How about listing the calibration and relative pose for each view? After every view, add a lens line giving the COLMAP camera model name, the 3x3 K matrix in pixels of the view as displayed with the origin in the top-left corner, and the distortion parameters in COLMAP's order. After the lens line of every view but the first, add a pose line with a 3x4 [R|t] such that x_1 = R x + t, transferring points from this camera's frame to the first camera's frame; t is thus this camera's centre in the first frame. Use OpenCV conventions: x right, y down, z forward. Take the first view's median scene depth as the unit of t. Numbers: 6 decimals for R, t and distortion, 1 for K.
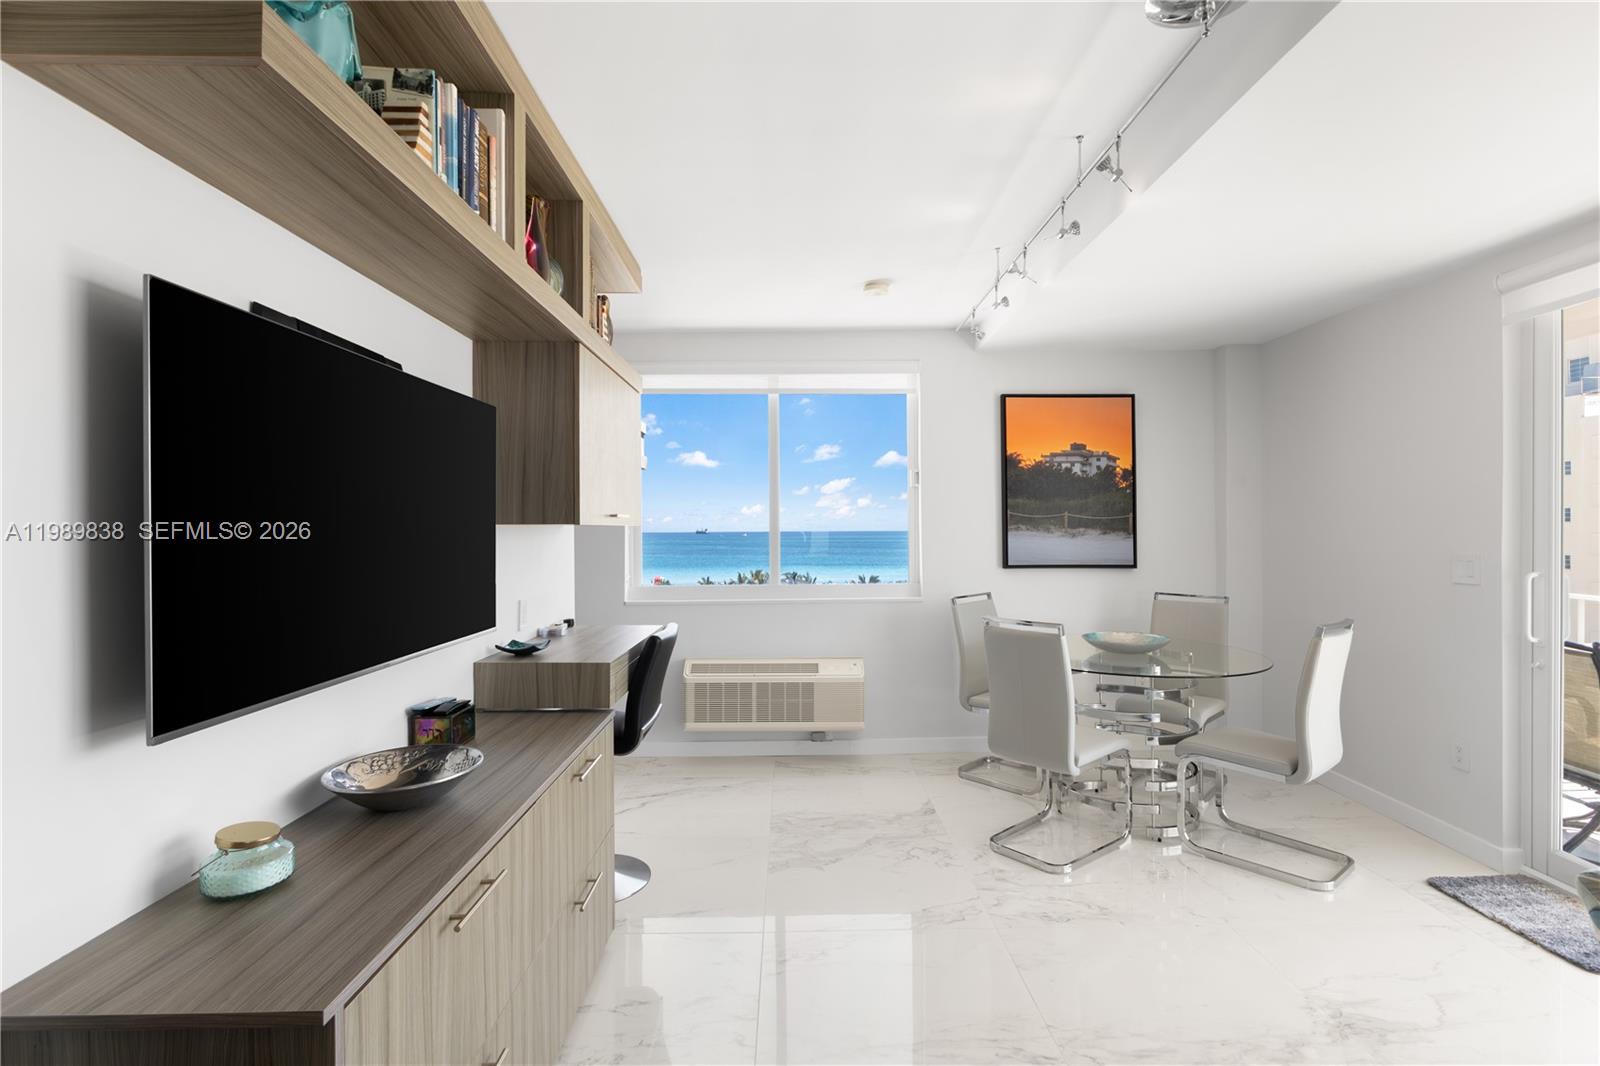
lens RADIAL K [[747.7, 0, 804.2], [0, 747.7, 525.5], [0, 0, 1]] dist [0.005680, -0.002623]
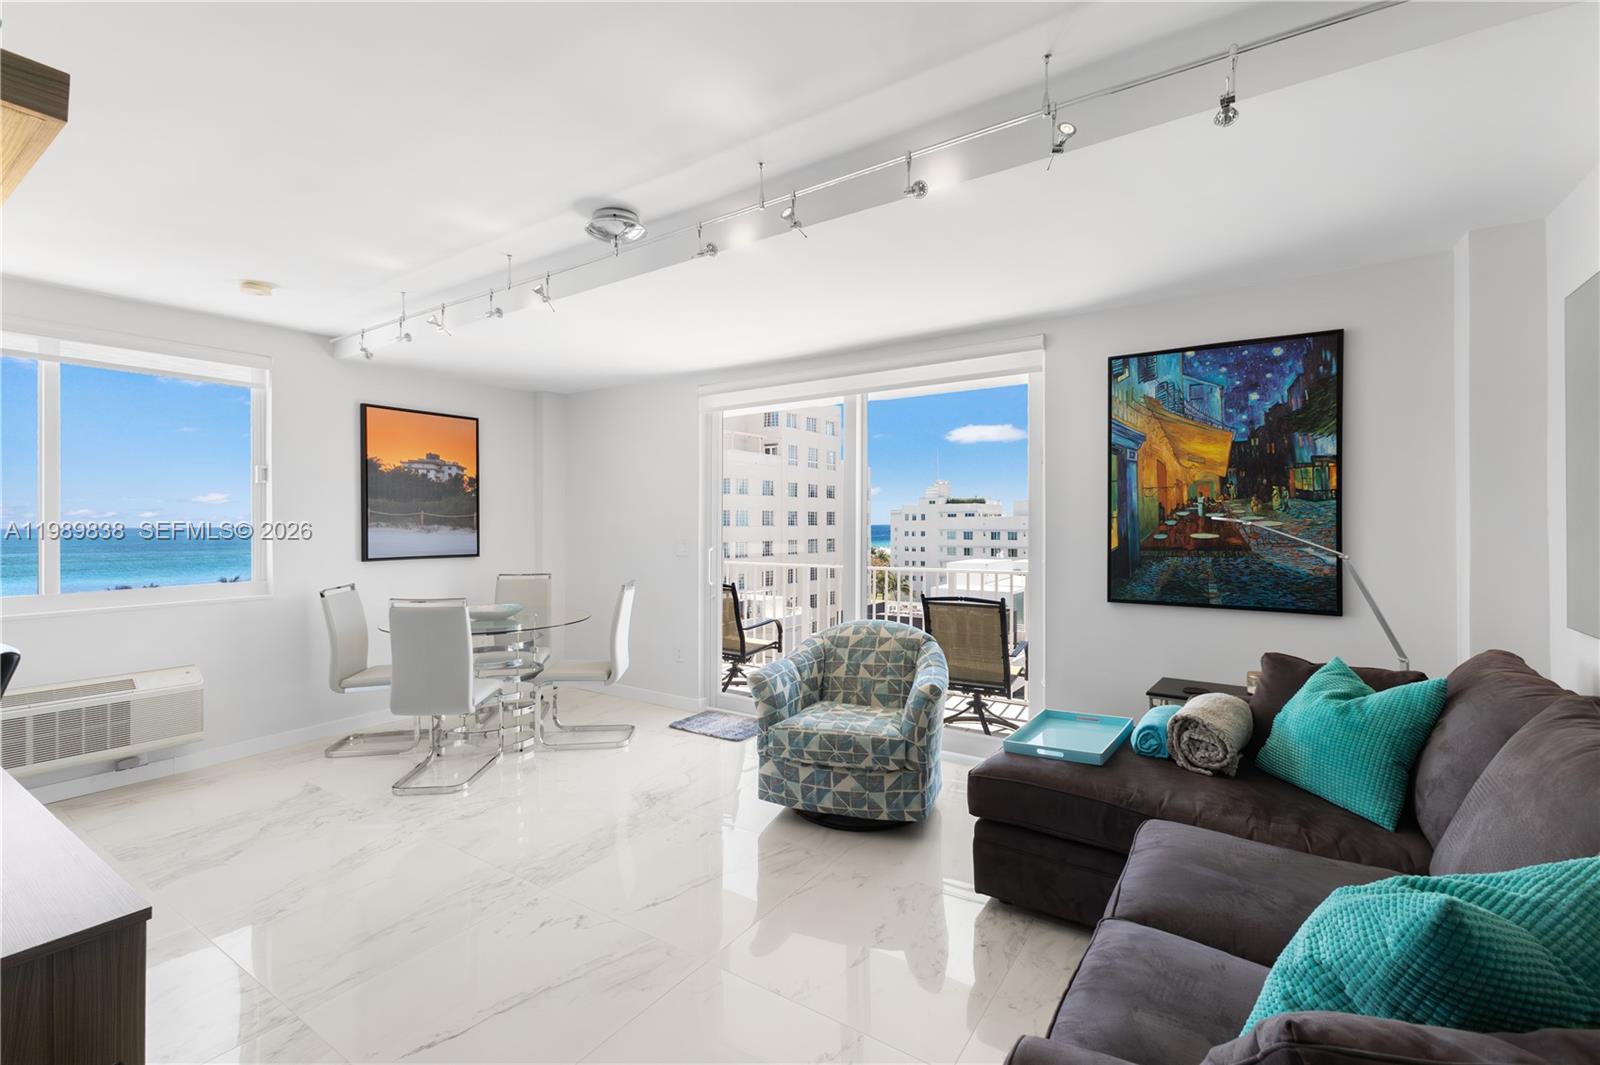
lens RADIAL K [[694.4, 0, 792.3], [0, 694.4, 523.0], [0, 0, 1]] dist [0.019268, -0.004812]
pose [[0.587297, -0.000115, 0.809372, -0.200991], [-0.002227, 0.999996, 0.001758, -0.002555], [-0.809369, -0.002835, 0.587294, -0.118373]]
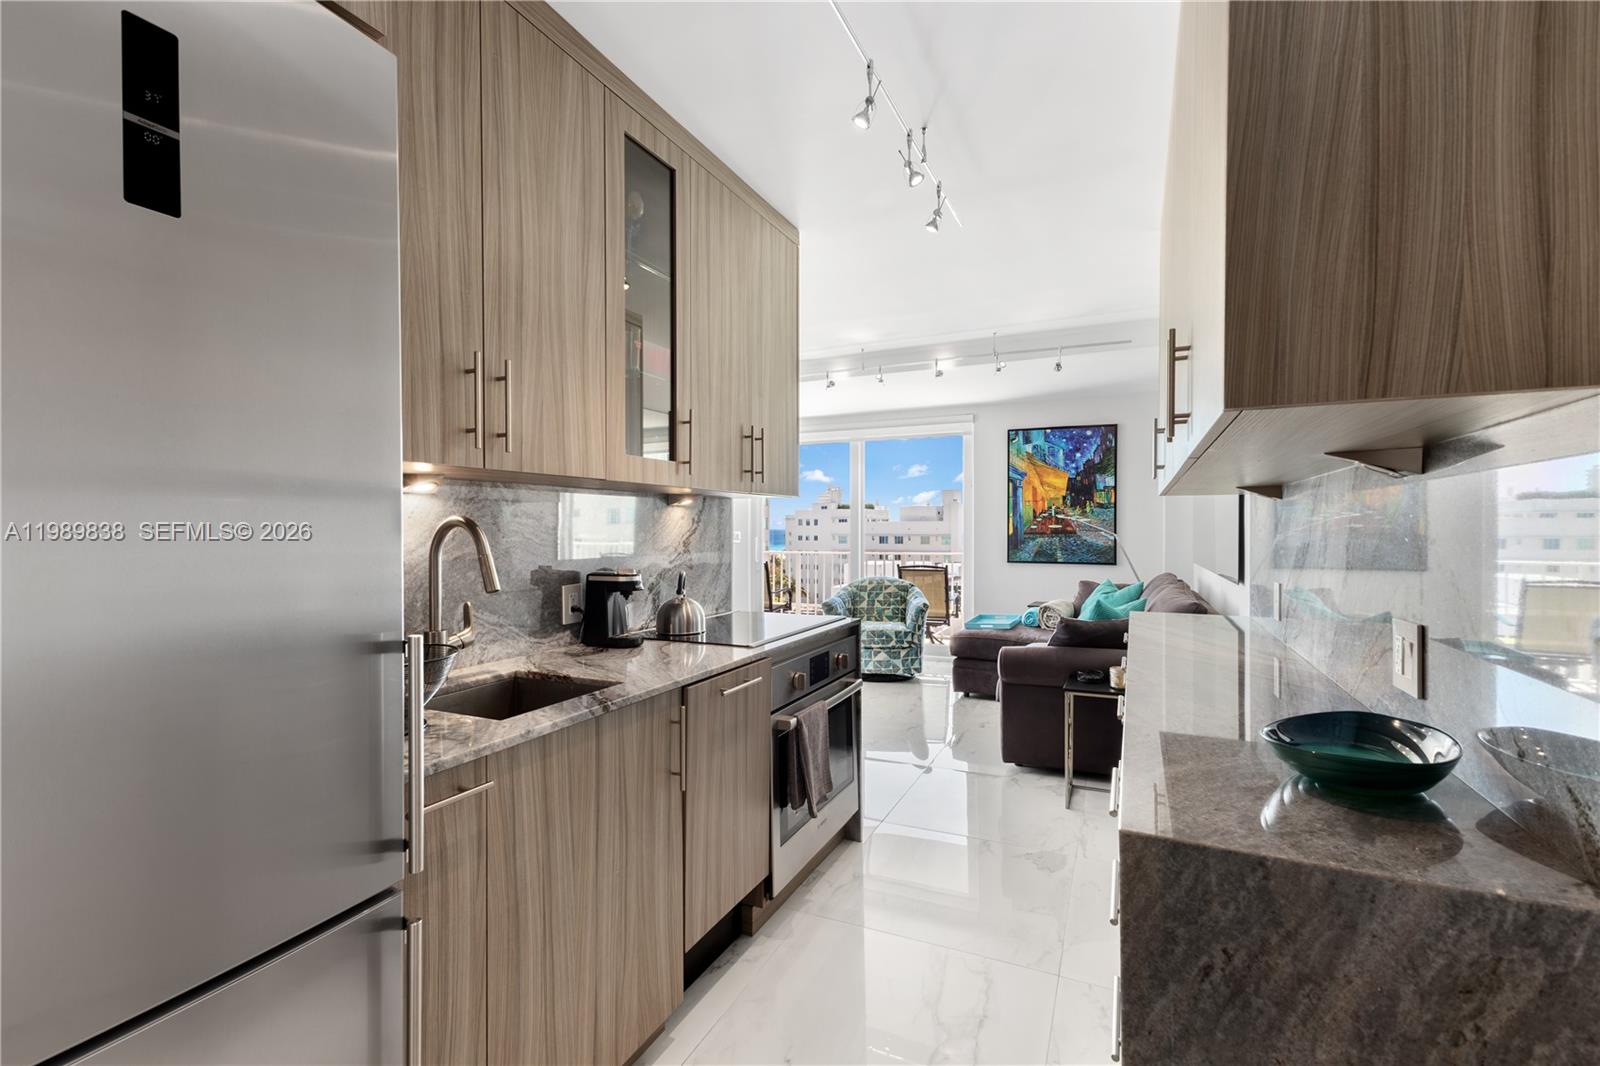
lens RADIAL K [[694.4, 0, 802.8], [0, 694.4, 529.0], [0, 0, 1]] dist [0.019268, -0.004812]
pose [[0.440334, -0.000433, 0.897834, -2.242645], [-0.004329, 0.999987, 0.002605, 0.053240], [-0.897824, -0.005034, 0.440326, -0.377461]]
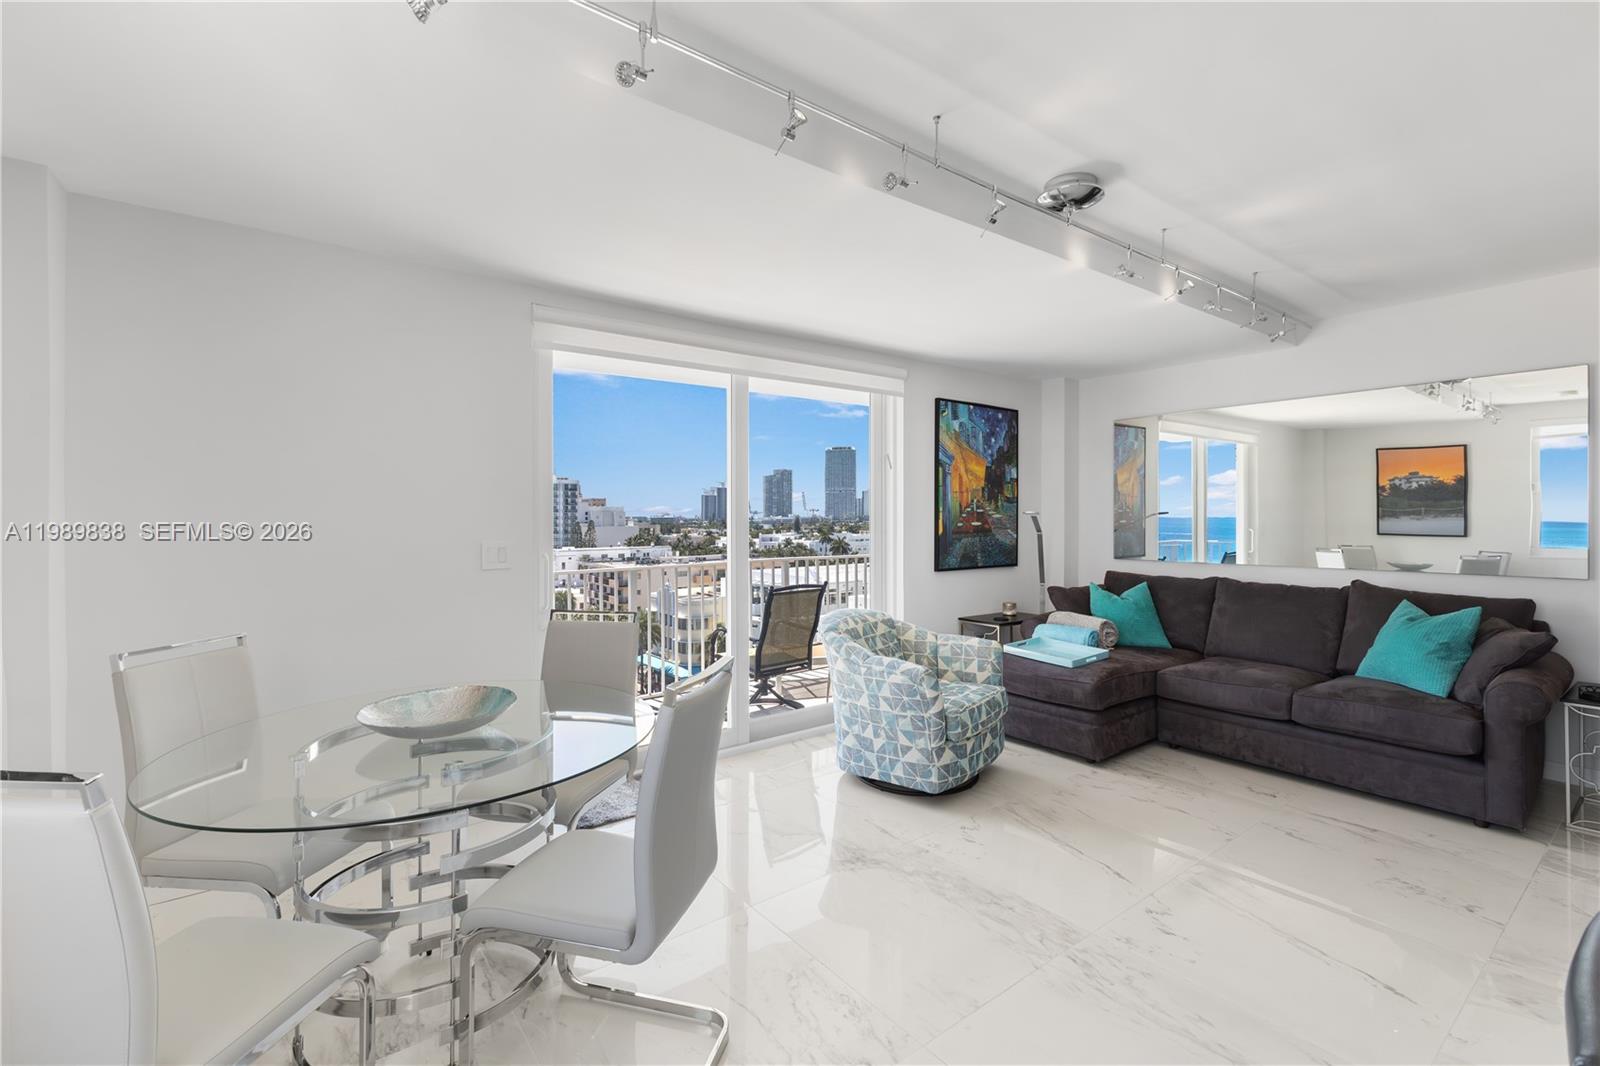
lens RADIAL K [[694.4, 0, 800.9], [0, 694.4, 549.2], [0, 0, 1]] dist [0.019268, -0.004812]
pose [[-0.590439, -0.031512, 0.806467, 0.053126], [0.005592, 0.999054, 0.043131, 0.012879], [-0.807063, 0.029976, -0.589704, 3.117600]]
